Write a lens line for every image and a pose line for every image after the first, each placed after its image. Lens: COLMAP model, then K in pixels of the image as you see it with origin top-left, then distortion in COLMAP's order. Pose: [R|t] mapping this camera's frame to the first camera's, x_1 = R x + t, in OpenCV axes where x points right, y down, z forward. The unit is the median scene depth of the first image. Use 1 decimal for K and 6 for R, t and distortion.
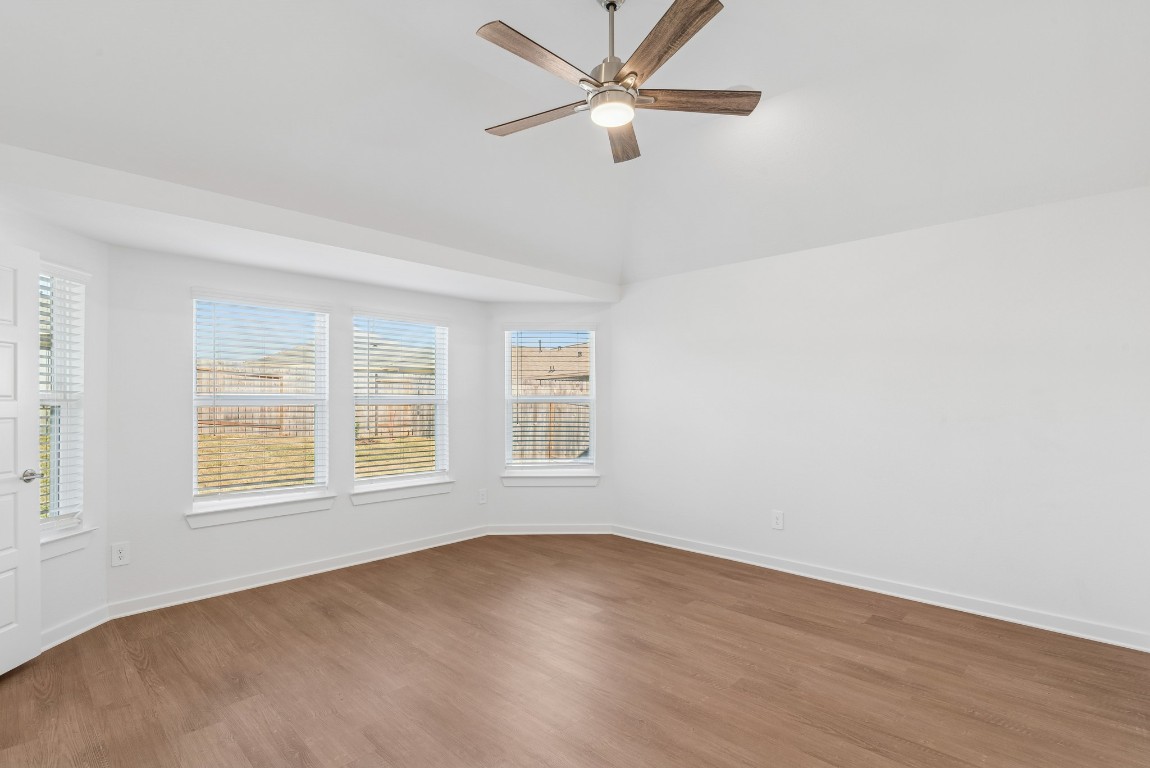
lens RADIAL K [[537.4, 0, 575.0], [0, 537.4, 384.0], [0, 0, 1]] dist [0.001082, -0.000398]
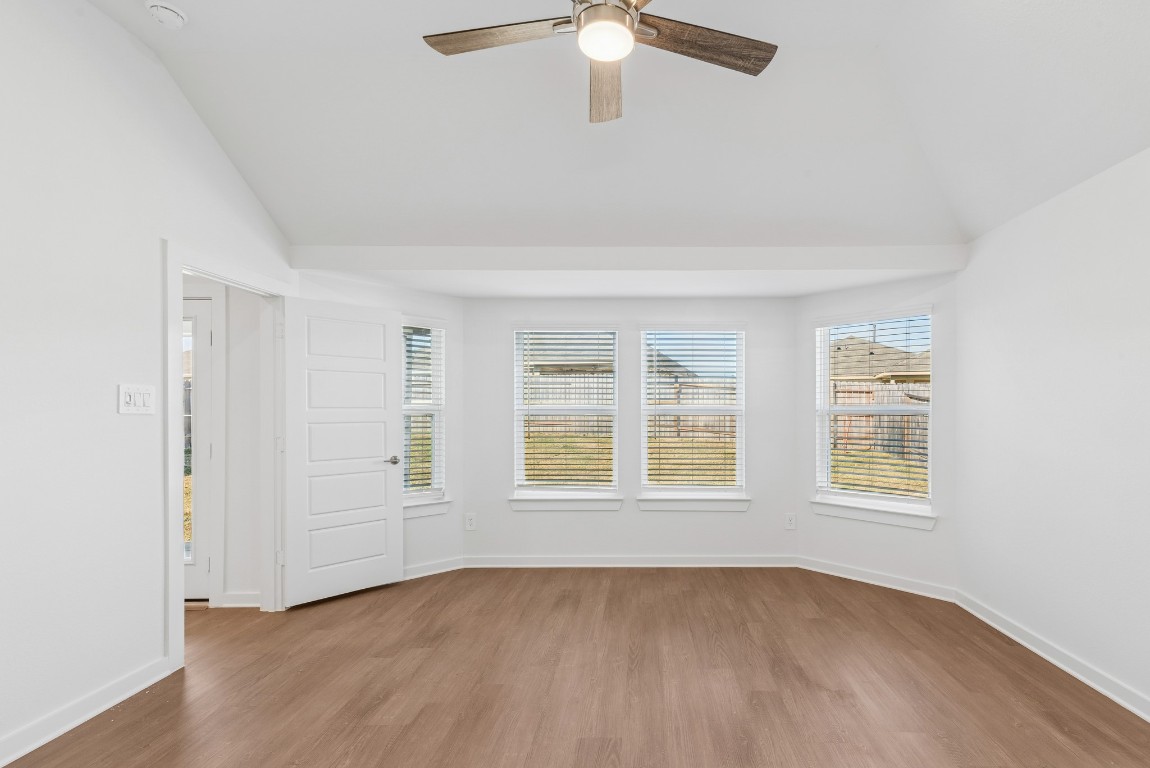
lens RADIAL K [[537.1, 0, 576.1], [0, 537.1, 395.3], [0, 0, 1]] dist [0.027724, -0.000715]
pose [[0.702857, -0.019119, -0.711074, 0.301970], [0.020251, 0.999771, -0.006863, 0.005319], [0.711042, -0.009576, 0.703084, 0.200008]]
